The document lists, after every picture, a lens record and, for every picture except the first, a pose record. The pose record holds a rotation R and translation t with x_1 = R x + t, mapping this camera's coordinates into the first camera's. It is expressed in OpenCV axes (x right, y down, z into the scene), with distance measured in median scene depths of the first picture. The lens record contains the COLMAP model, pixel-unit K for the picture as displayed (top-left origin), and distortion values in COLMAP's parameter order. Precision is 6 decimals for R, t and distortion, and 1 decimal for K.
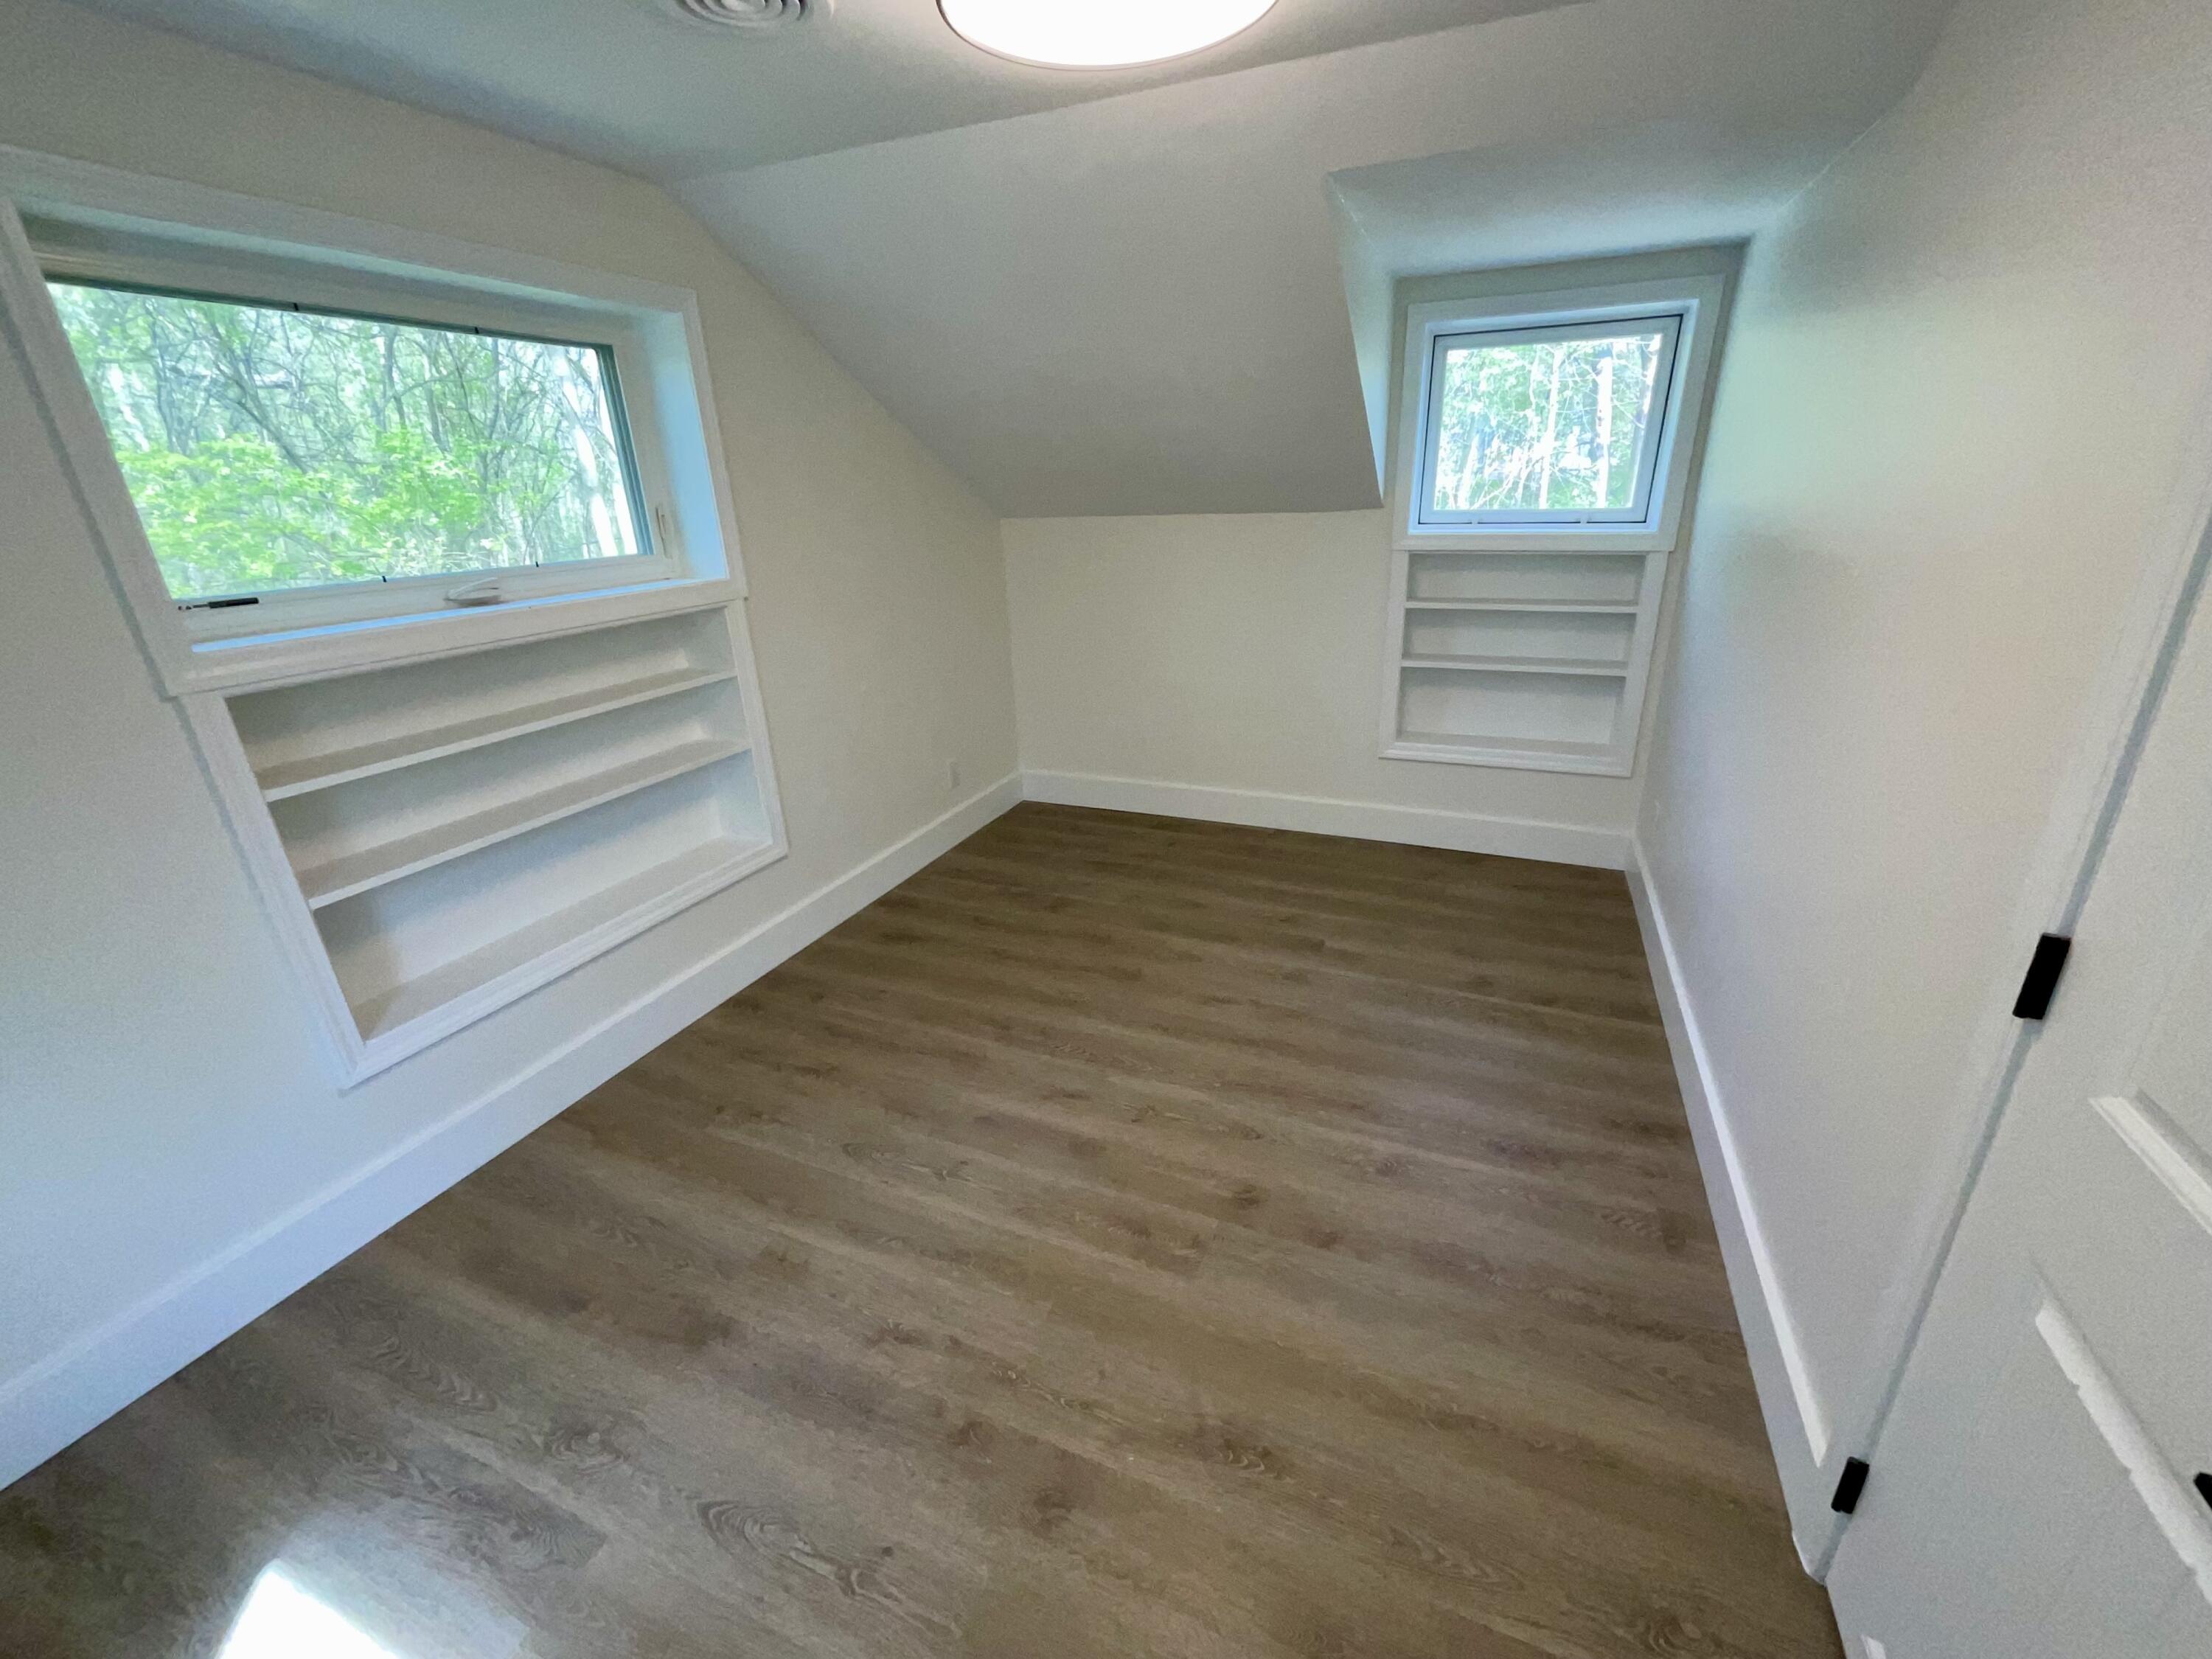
lens RADIAL K [[893.4, 0, 1106.0], [0, 893.4, 829.5], [0, 0, 1]] dist [0.001699, -0.001094]
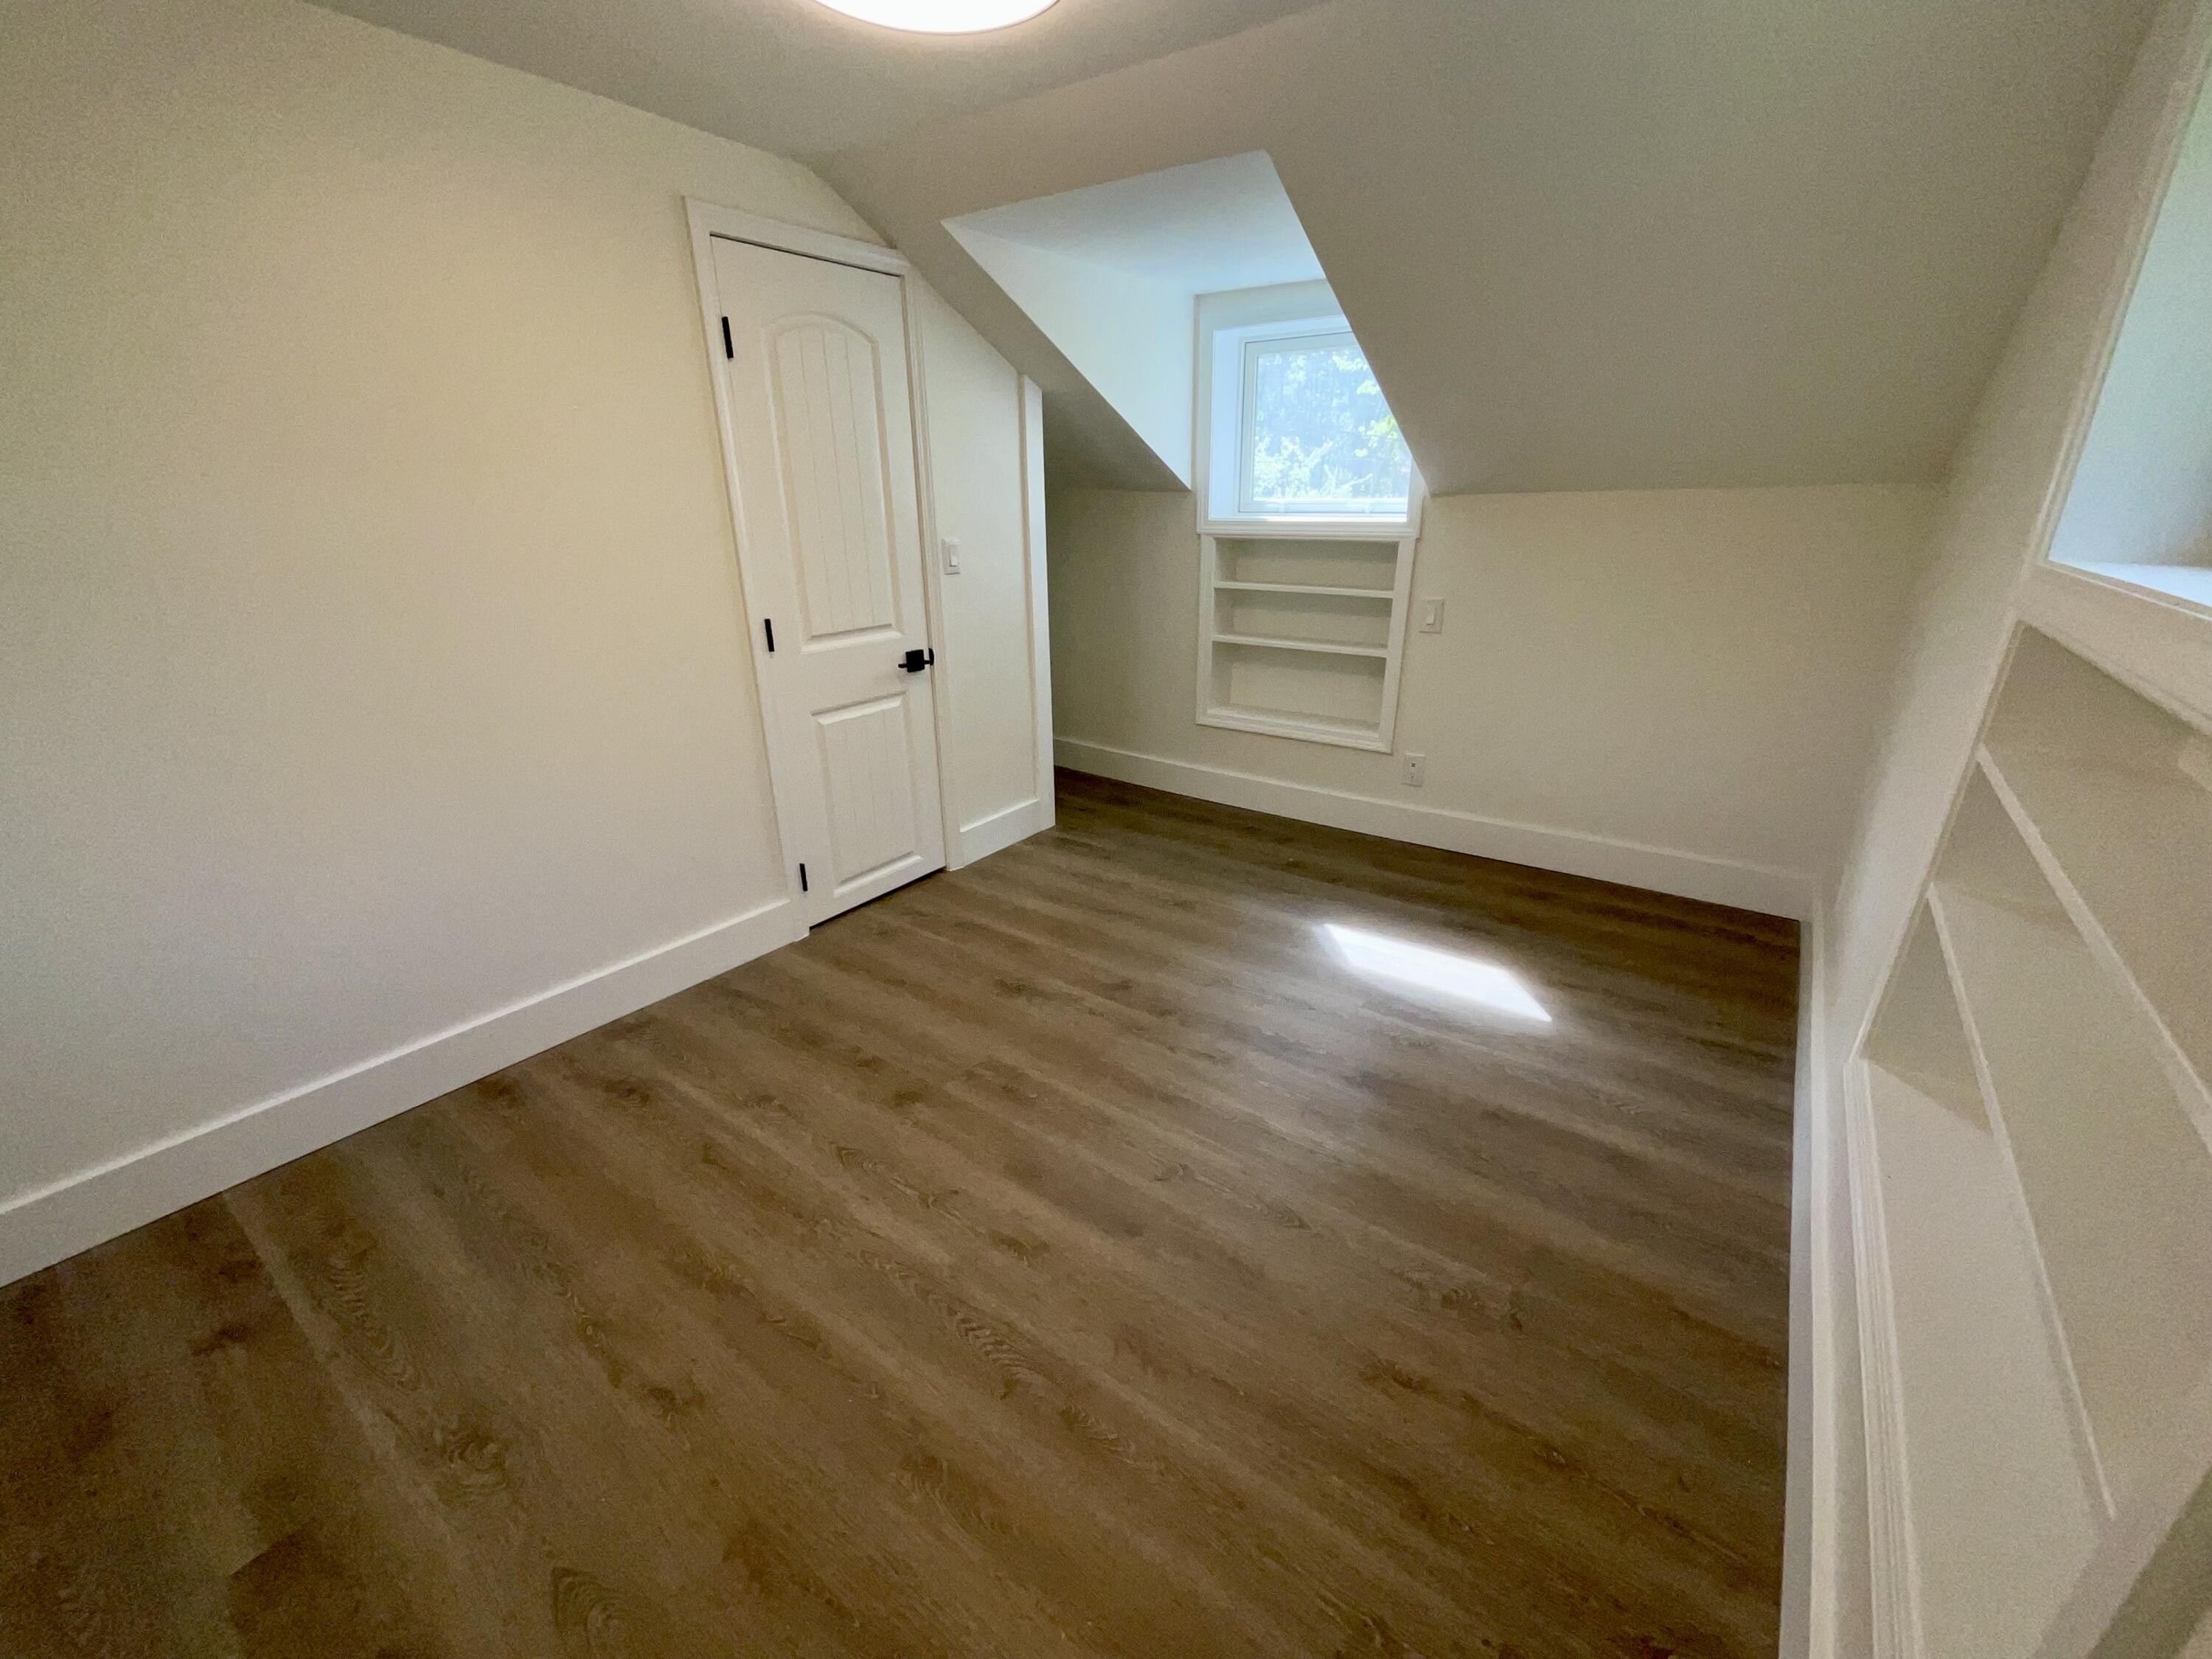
lens RADIAL K [[893.4, 0, 1106.0], [0, 893.4, 829.5], [0, 0, 1]] dist [0.001699, -0.001094]
pose [[-0.972117, -0.041995, 0.230705, -0.290181], [0.121123, 0.752506, 0.647351, -0.463673], [-0.200792, 0.657245, -0.726438, 1.391387]]
